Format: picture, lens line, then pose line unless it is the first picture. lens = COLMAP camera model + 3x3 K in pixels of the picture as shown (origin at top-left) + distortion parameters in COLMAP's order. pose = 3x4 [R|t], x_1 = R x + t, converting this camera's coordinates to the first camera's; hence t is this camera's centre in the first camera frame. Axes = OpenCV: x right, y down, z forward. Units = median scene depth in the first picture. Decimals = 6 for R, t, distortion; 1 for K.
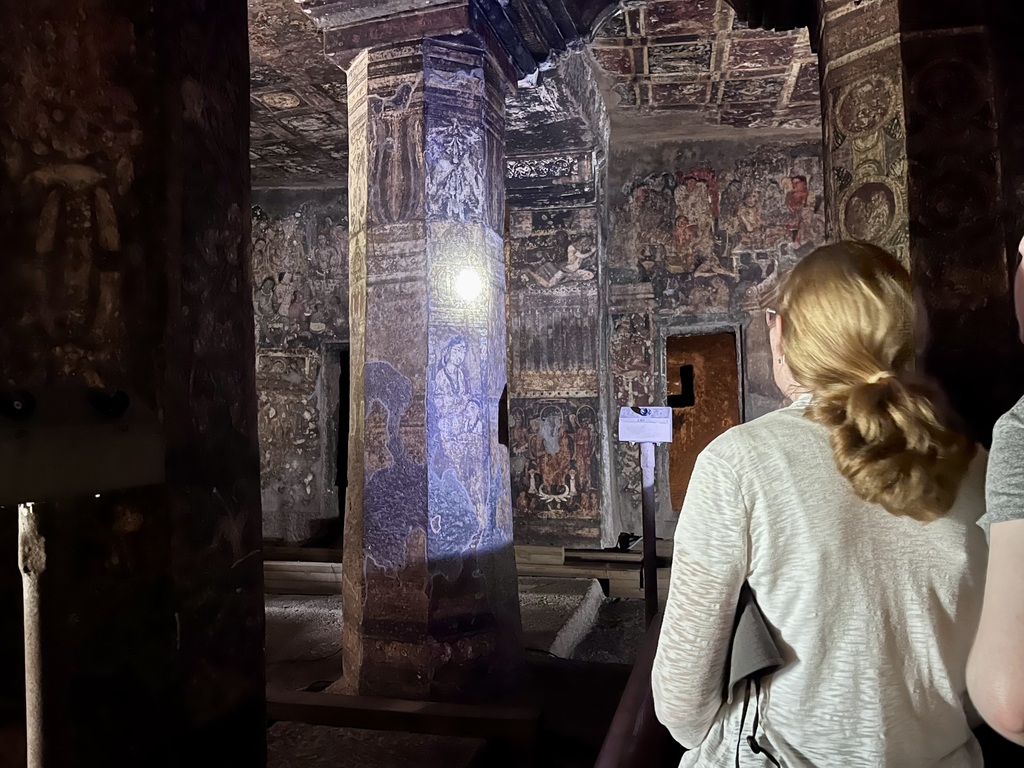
lens RADIAL K [[781.3, 0, 514.2], [0, 781.3, 376.8], [0, 0, 1]] dist [0.043582, -0.061839]
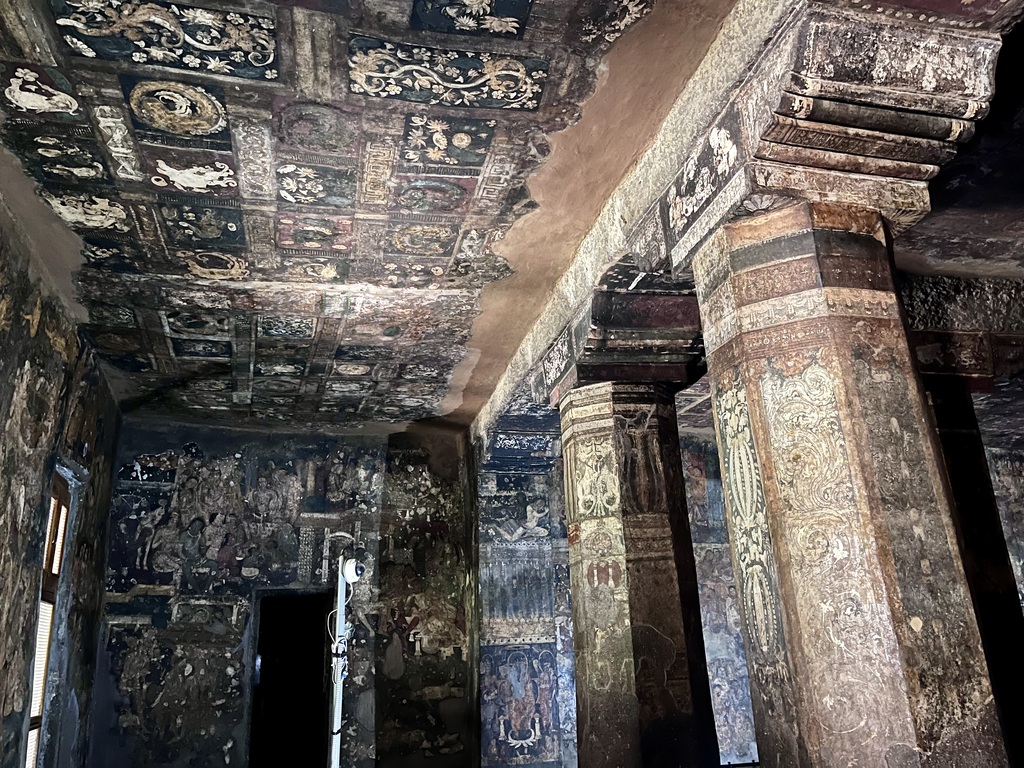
lens RADIAL K [[781.3, 0, 514.2], [0, 781.3, 376.8], [0, 0, 1]] dist [0.043582, -0.061839]
pose [[0.887041, 0.122780, 0.445065, -0.493917], [0.006959, 0.960325, -0.278795, -0.026680], [-0.461638, 0.250400, 0.850994, -0.037305]]
